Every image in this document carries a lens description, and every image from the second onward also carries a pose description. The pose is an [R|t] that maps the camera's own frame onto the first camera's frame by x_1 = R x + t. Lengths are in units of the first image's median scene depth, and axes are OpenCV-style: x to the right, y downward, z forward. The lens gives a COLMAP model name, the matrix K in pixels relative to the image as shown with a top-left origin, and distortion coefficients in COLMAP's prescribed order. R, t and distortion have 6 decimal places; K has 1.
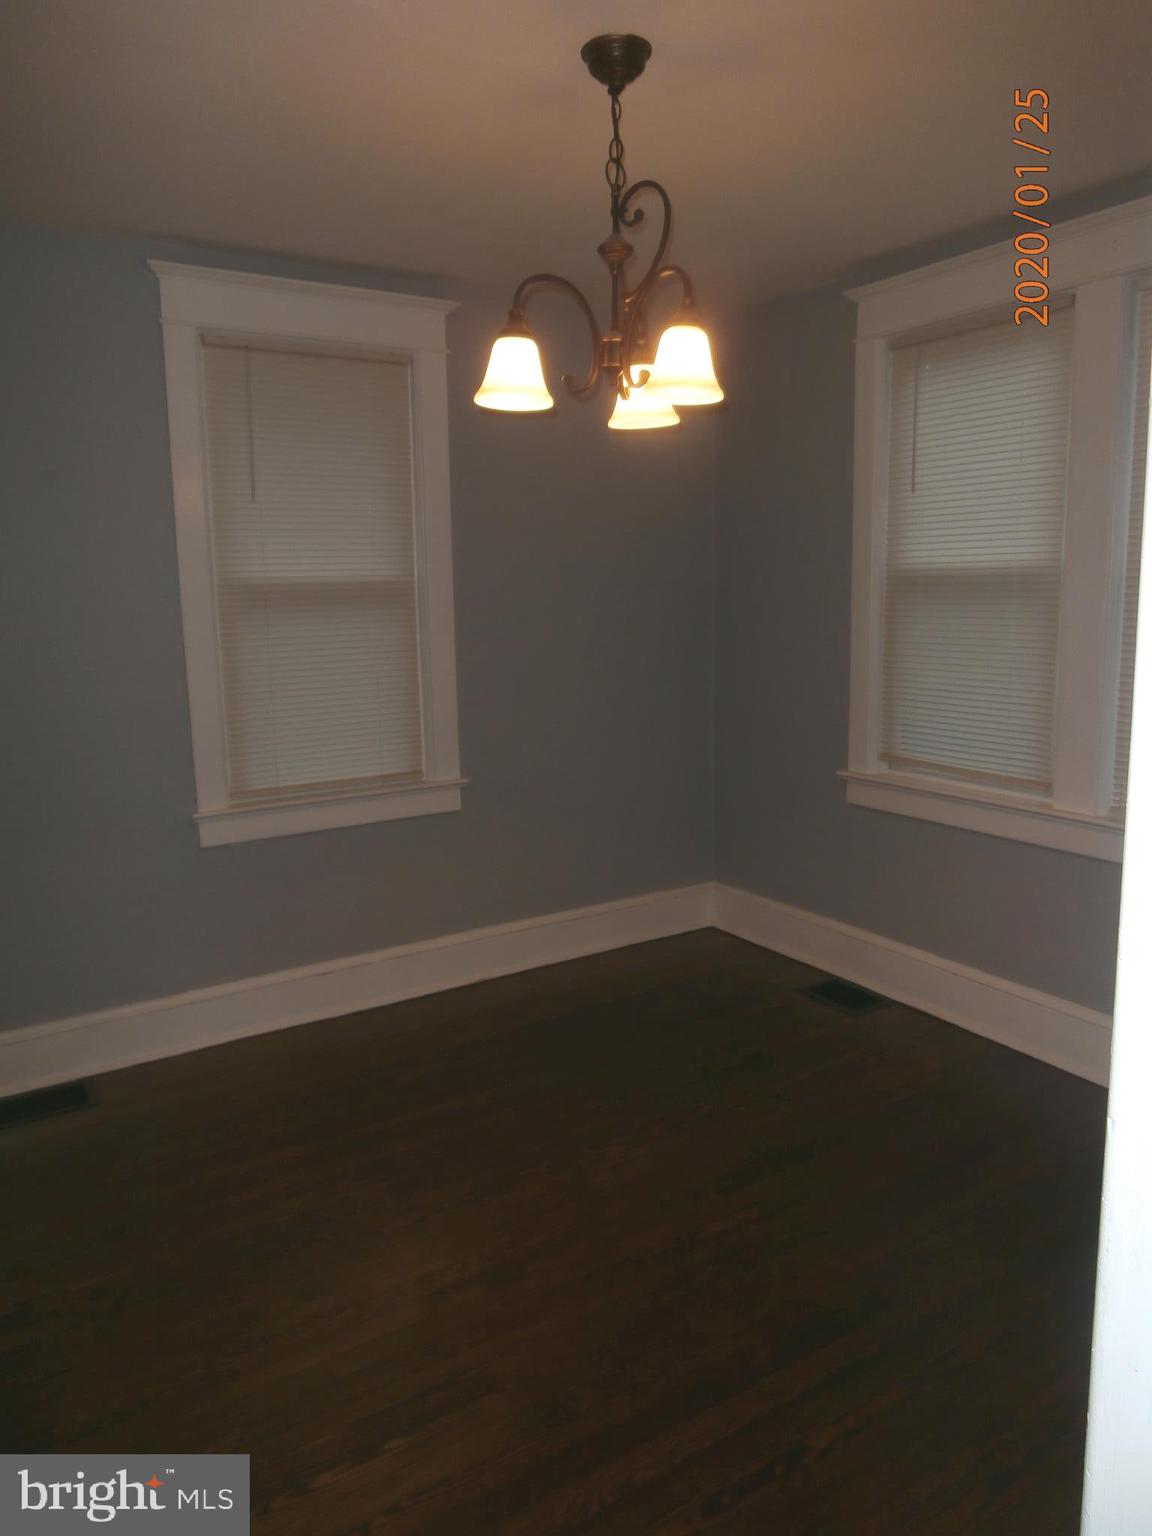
lens RADIAL K [[1068.1, 0, 584.2], [0, 1068.1, 765.6], [0, 0, 1]] dist [0.021885, 0.001567]
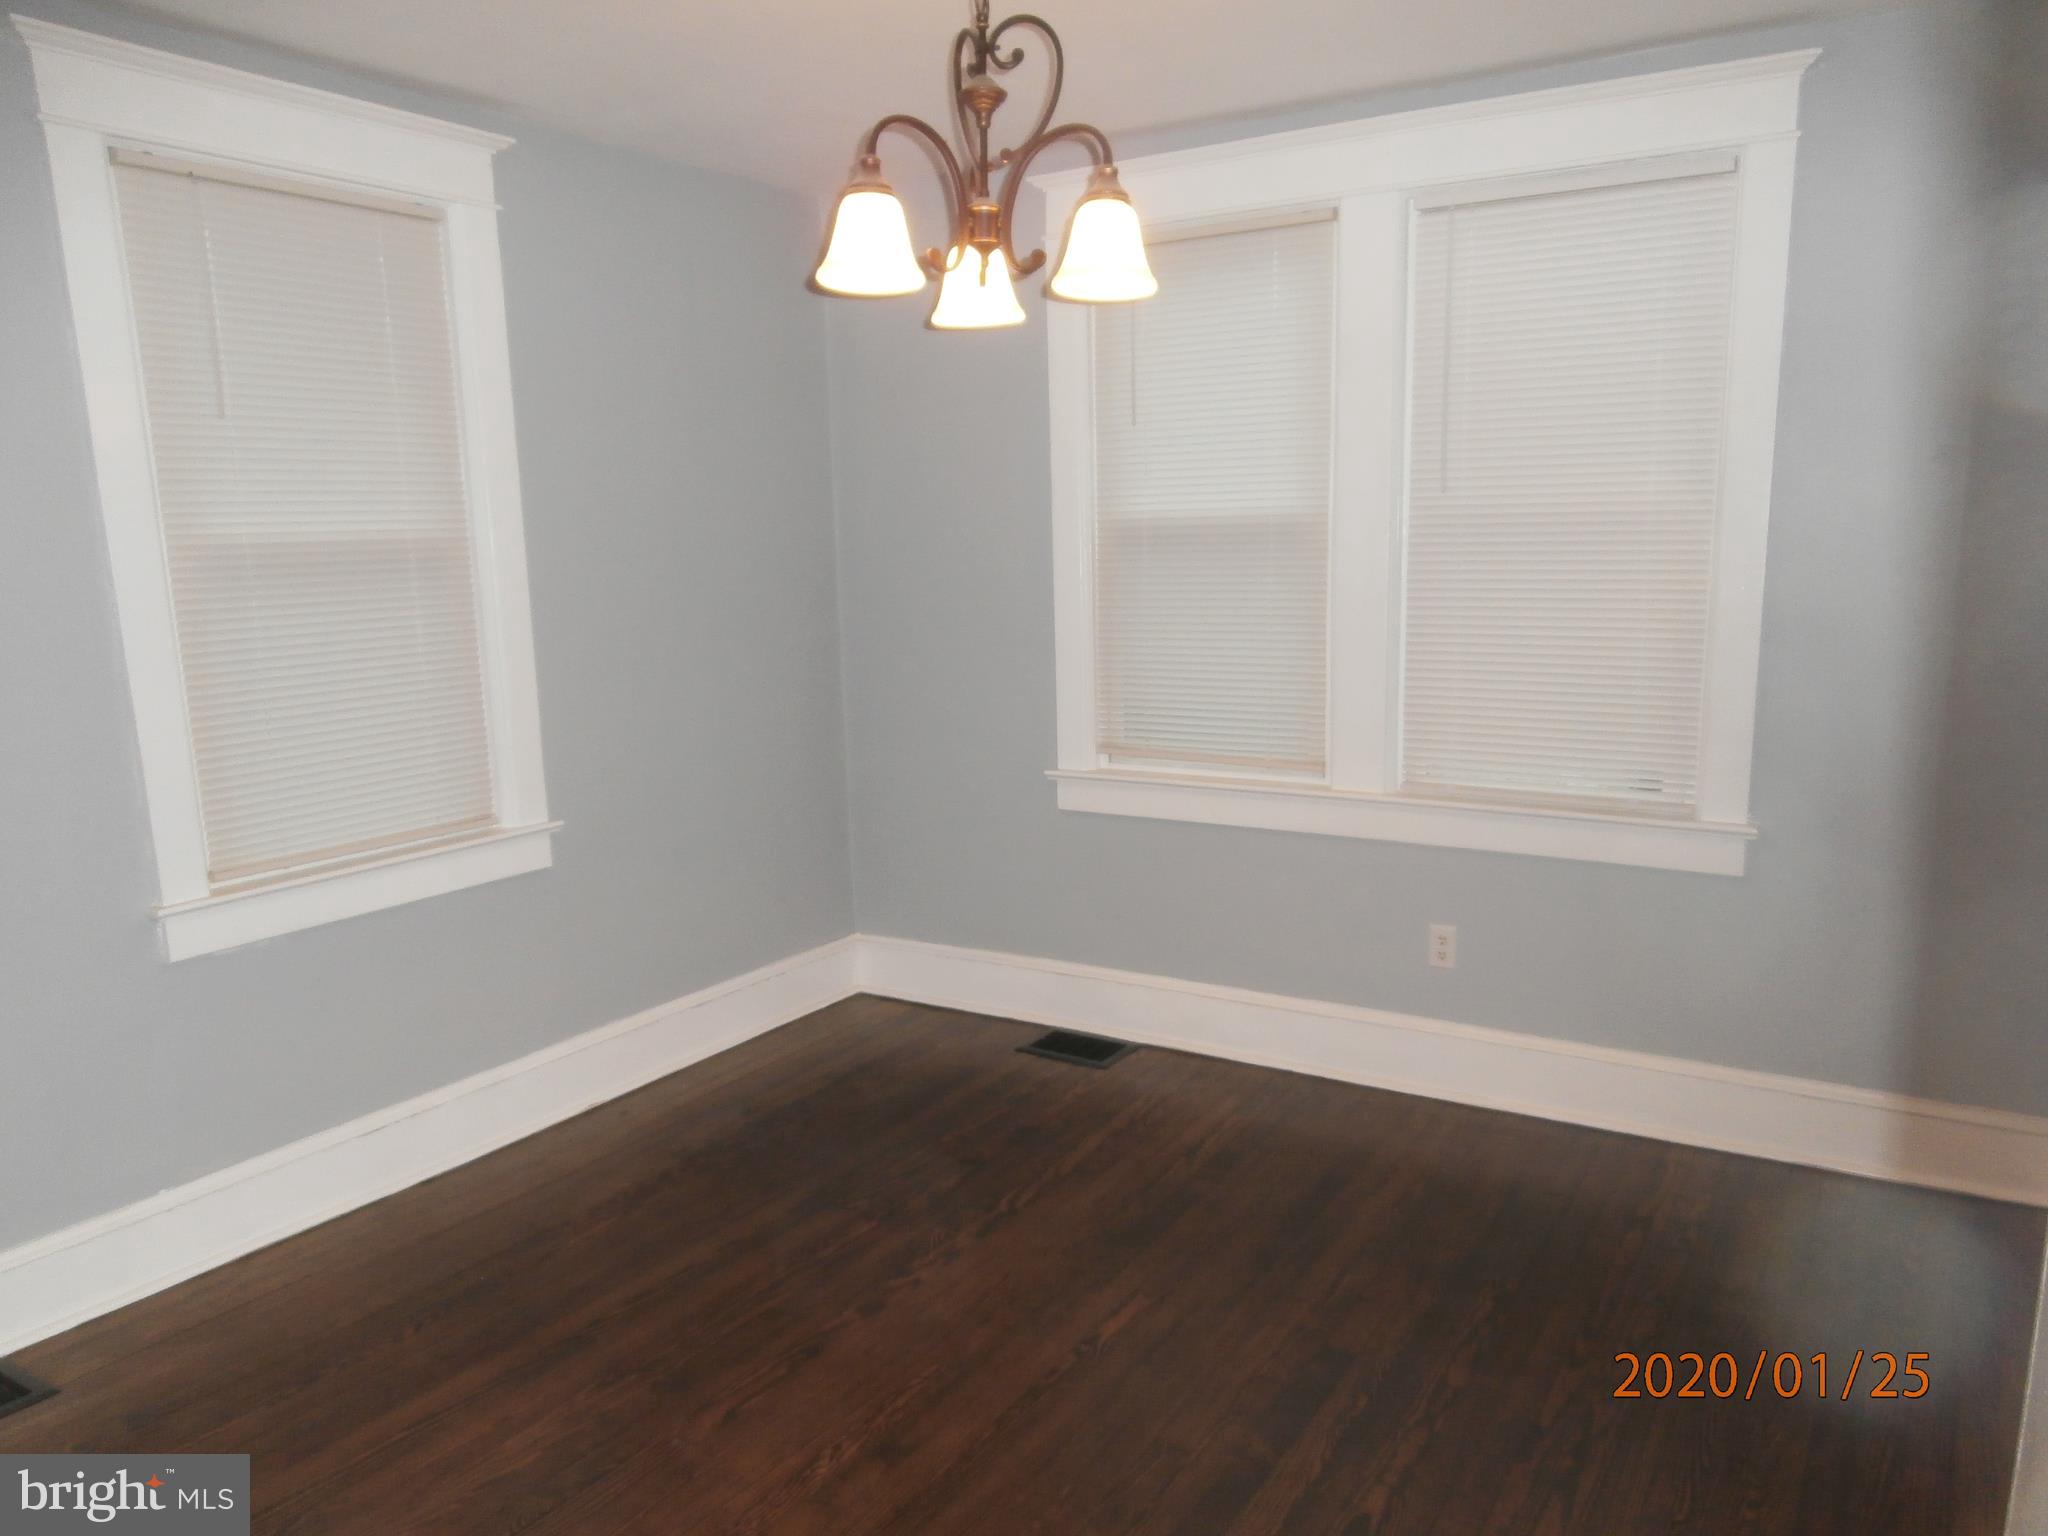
lens RADIAL K [[1414.2, 0, 1022.8], [0, 1414.2, 793.3], [0, 0, 1]] dist [-0.043273, 0.046665]
pose [[0.912139, -0.079402, 0.402116, -0.227460], [0.078878, 0.996724, 0.017890, 0.002055], [-0.402219, 0.015400, 0.915414, 0.042154]]
